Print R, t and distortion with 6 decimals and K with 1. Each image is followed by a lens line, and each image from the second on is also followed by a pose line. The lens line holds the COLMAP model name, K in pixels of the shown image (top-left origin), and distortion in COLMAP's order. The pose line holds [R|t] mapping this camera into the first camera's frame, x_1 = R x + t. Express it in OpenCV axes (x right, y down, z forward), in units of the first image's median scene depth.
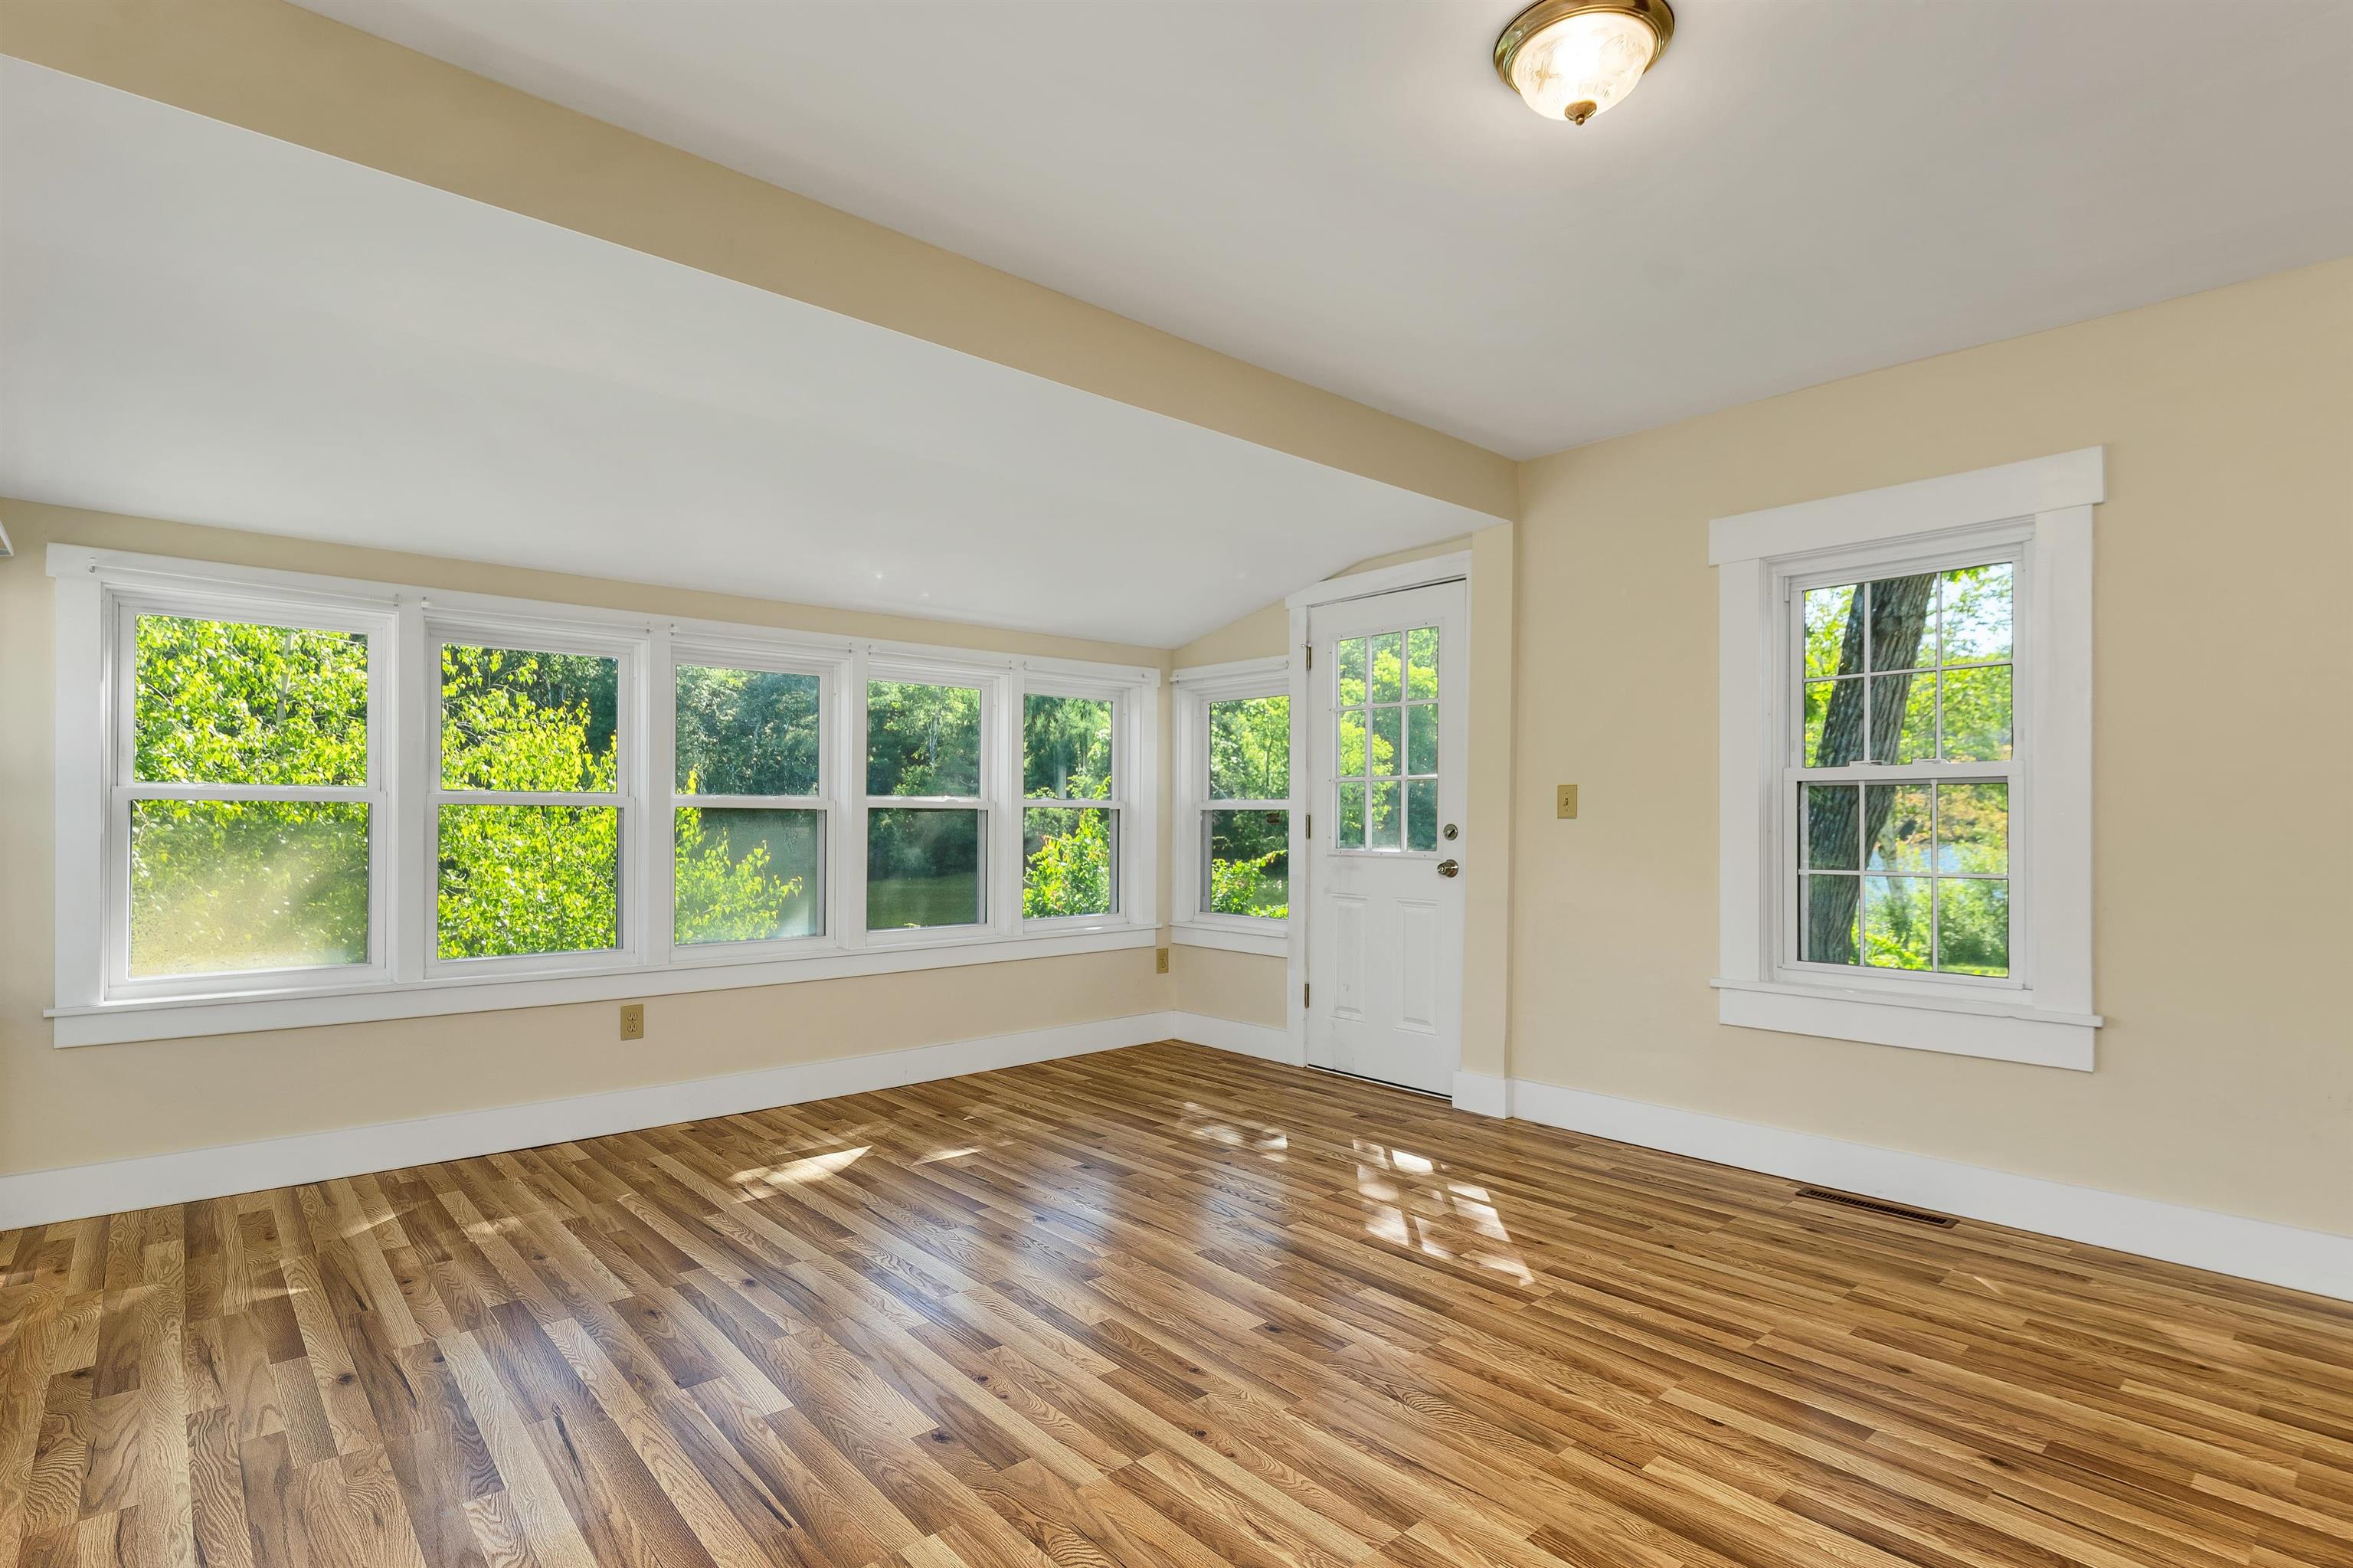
lens RADIAL K [[1153.1, 0, 1176.5], [0, 1153.1, 784.0], [0, 0, 1]] dist [0.002258, 0.000195]
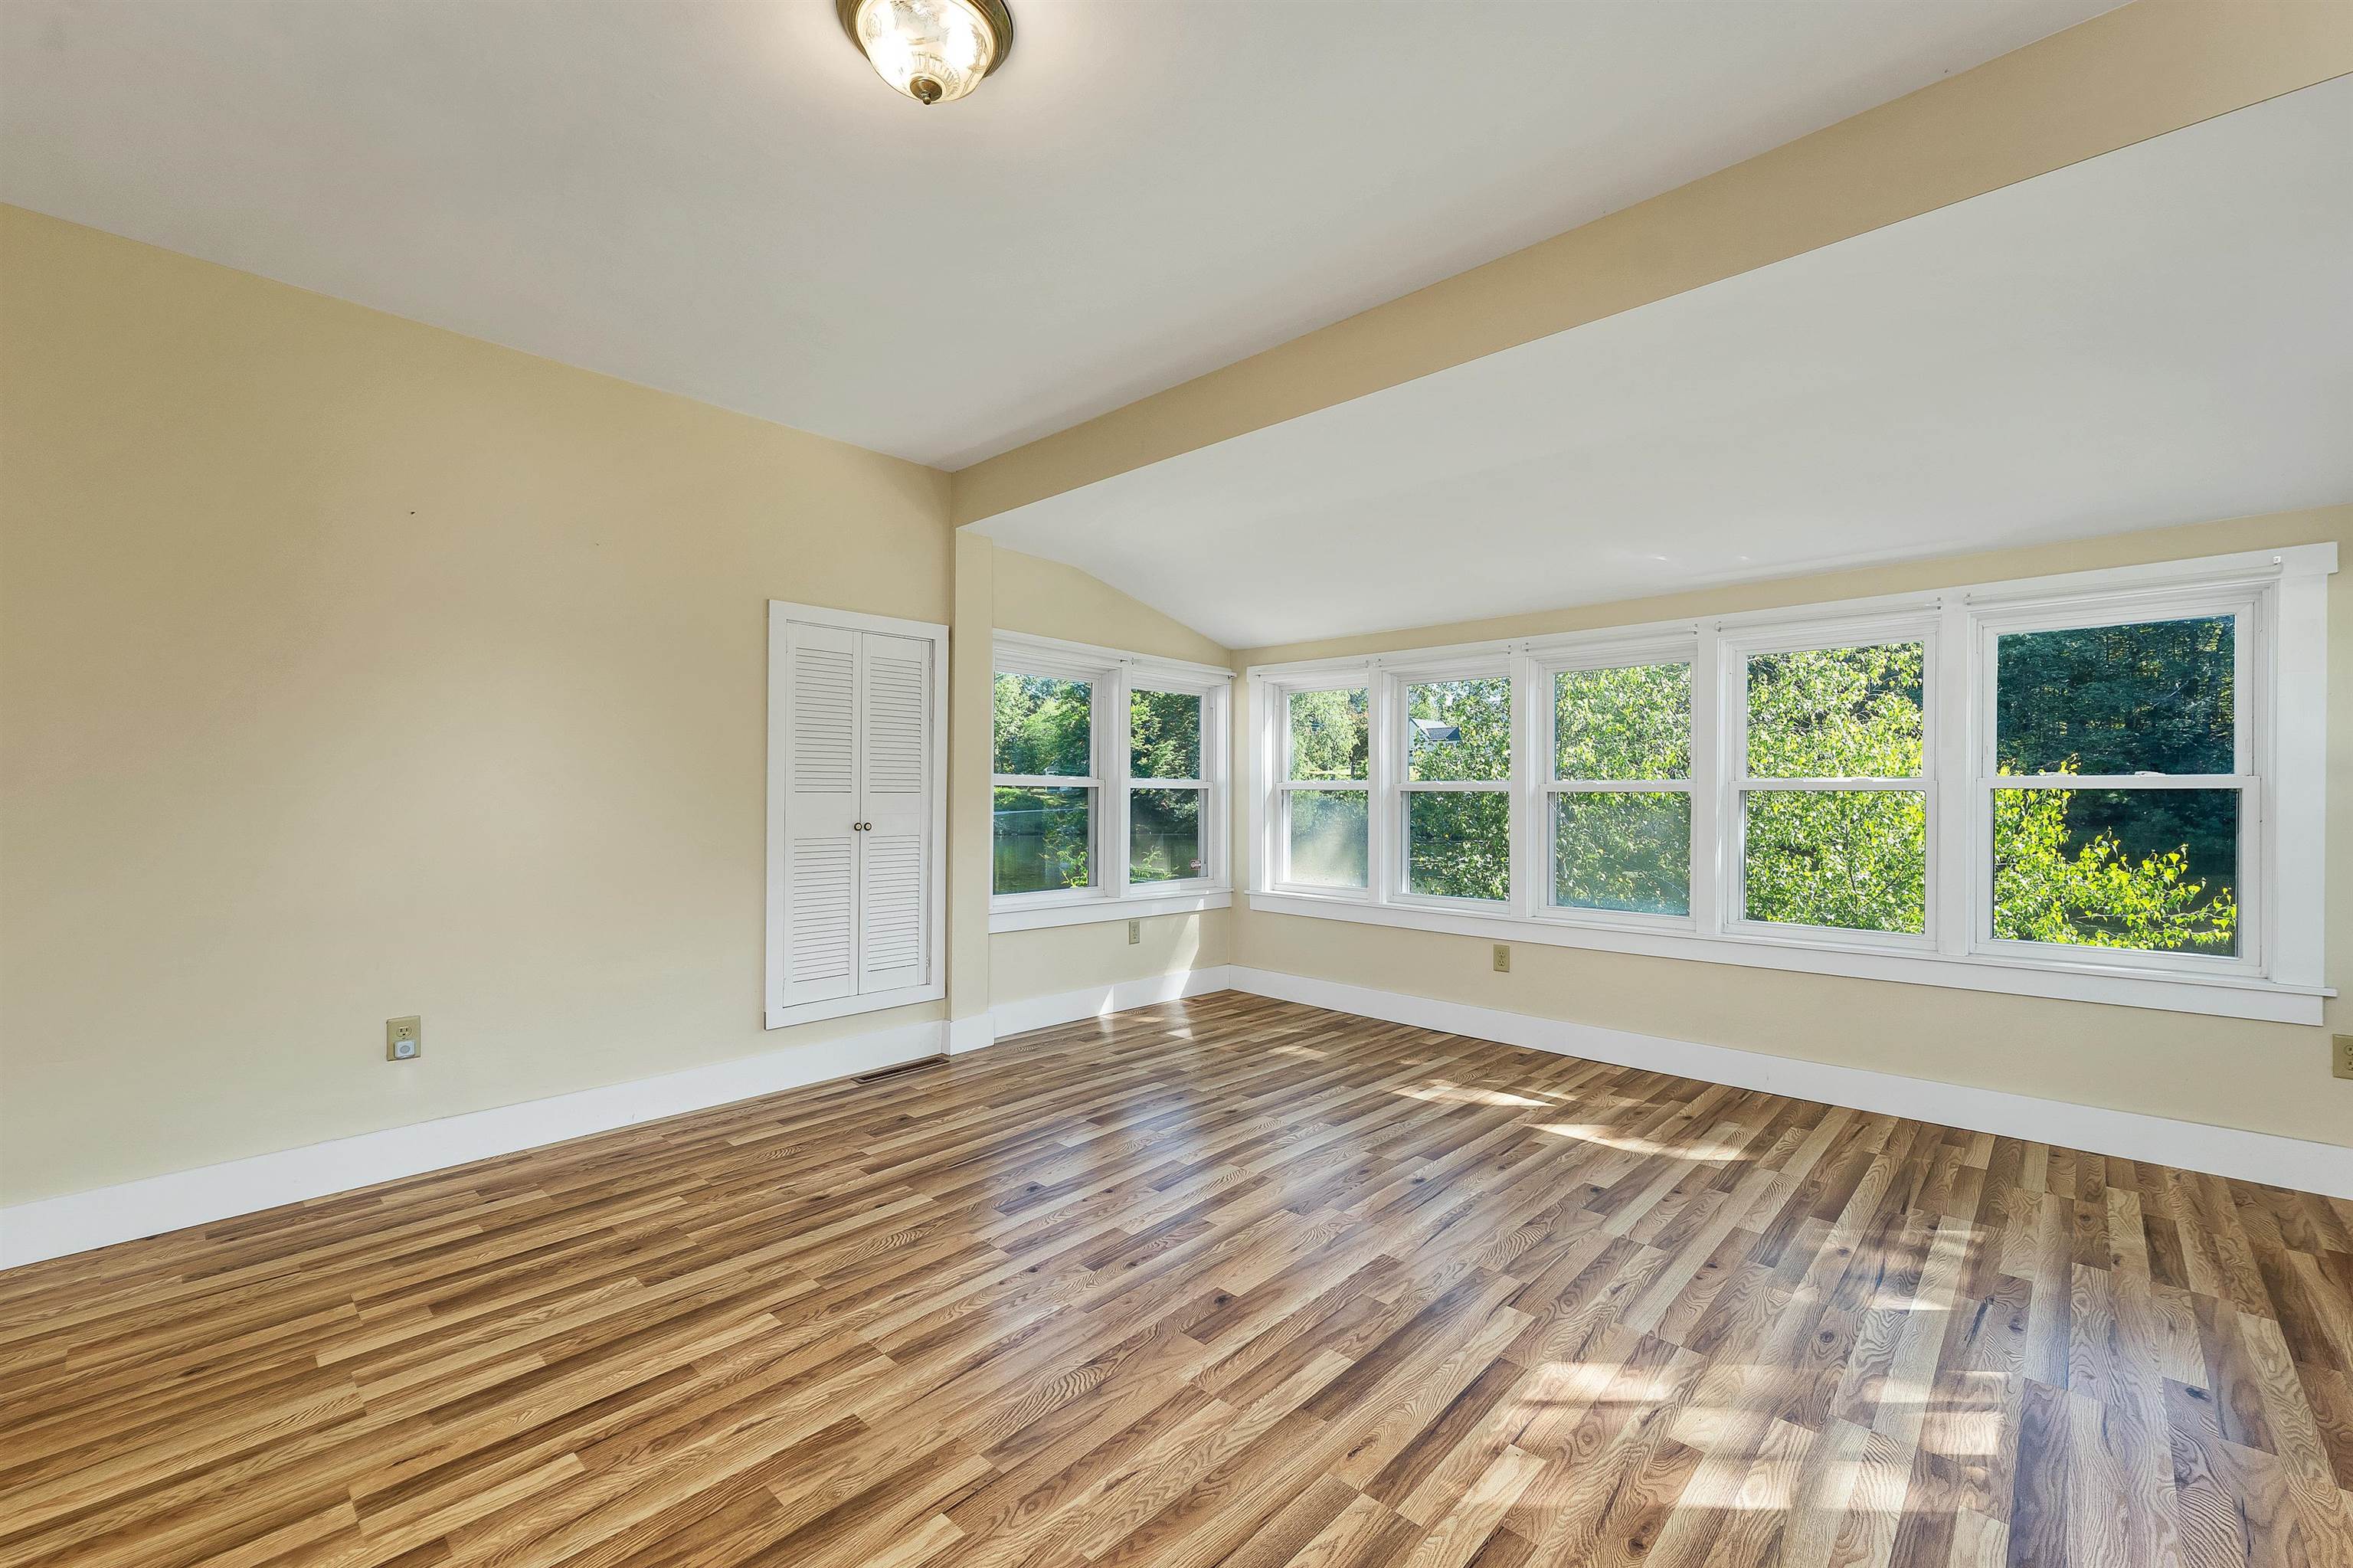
lens RADIAL K [[964.2, 0, 1176.5], [0, 964.2, 784.0], [0, 0, 1]] dist [0.000236, 0.000091]
pose [[0.088923, -0.015331, -0.995920, 0.688964], [0.025178, 0.999597, -0.013140, 0.019133], [0.995720, -0.023907, 0.089274, 0.656648]]
